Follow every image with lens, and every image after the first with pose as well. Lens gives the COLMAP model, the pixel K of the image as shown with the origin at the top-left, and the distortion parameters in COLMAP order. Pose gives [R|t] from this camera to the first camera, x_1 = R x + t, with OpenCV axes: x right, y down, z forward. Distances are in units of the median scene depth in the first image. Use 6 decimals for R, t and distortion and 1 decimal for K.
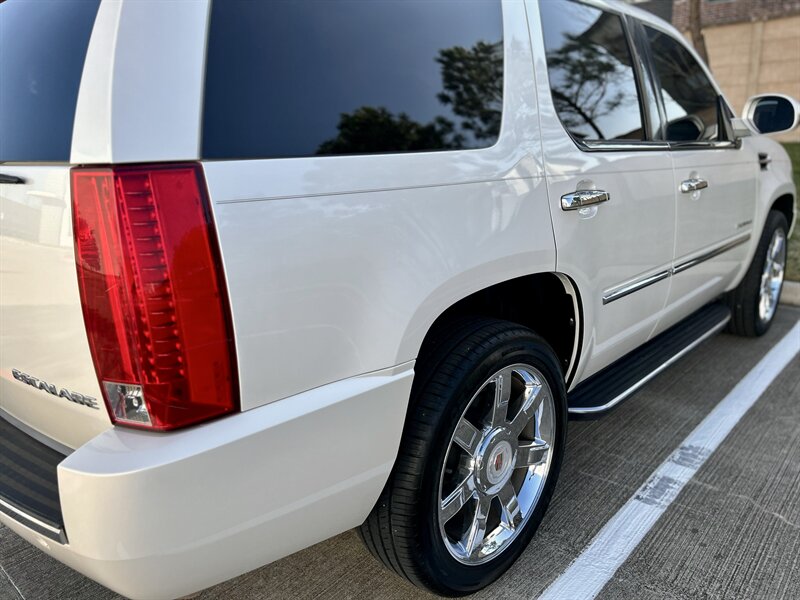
lens RADIAL K [[598.3, 0, 409.4], [0, 598.3, 297.7], [0, 0, 1]] dist [0.059019, -0.066910]
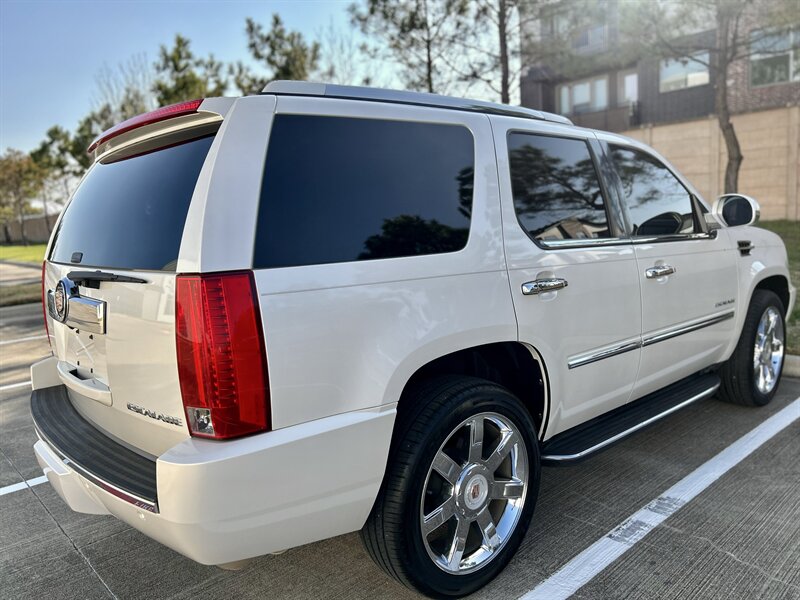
lens RADIAL K [[584.9, 0, 411.1], [0, 584.9, 300.1], [0, 0, 1]] dist [0.064533, -0.059496]
pose [[0.996295, -0.002193, -0.085975, 0.110744], [-0.008278, 0.992587, -0.121253, 0.022275], [0.085604, 0.121515, 0.988891, -0.267005]]
